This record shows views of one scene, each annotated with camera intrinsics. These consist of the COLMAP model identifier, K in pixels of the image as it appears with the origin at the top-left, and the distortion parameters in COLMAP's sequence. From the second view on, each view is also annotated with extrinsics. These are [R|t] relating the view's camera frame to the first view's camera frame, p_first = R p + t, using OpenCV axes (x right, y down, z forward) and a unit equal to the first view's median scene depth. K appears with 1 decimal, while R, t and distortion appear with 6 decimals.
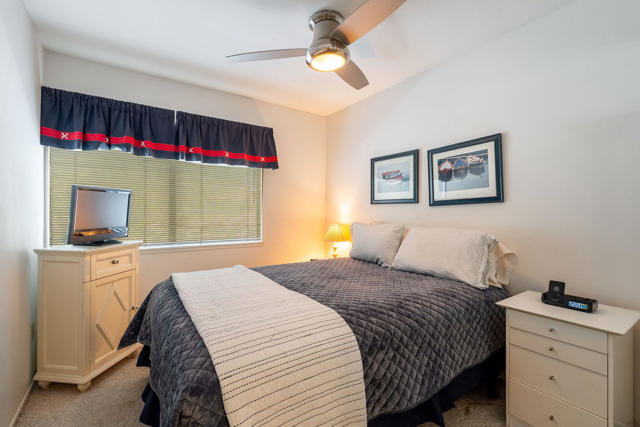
lens RADIAL K [[286.0, 0, 318.8], [0, 286.0, 212.2], [0, 0, 1]] dist [-0.005373, -0.000243]
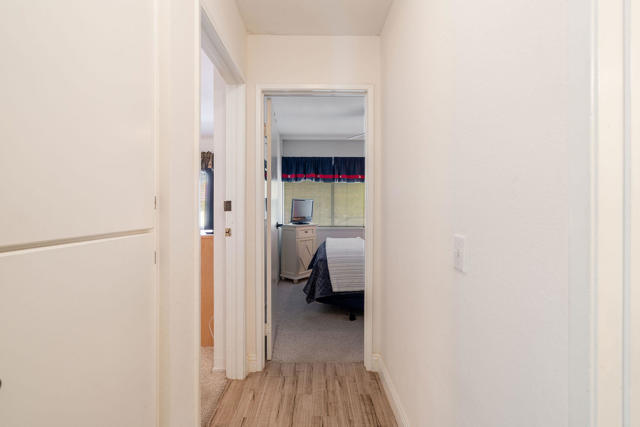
lens RADIAL K [[292.6, 0, 317.7], [0, 292.6, 212.4], [0, 0, 1]] dist [-0.006757, 0.000621]
pose [[0.820614, 0.010203, -0.571392, 0.628768], [-0.003691, 0.999914, 0.012554, -0.007964], [0.571471, -0.008193, 0.820581, -0.785879]]
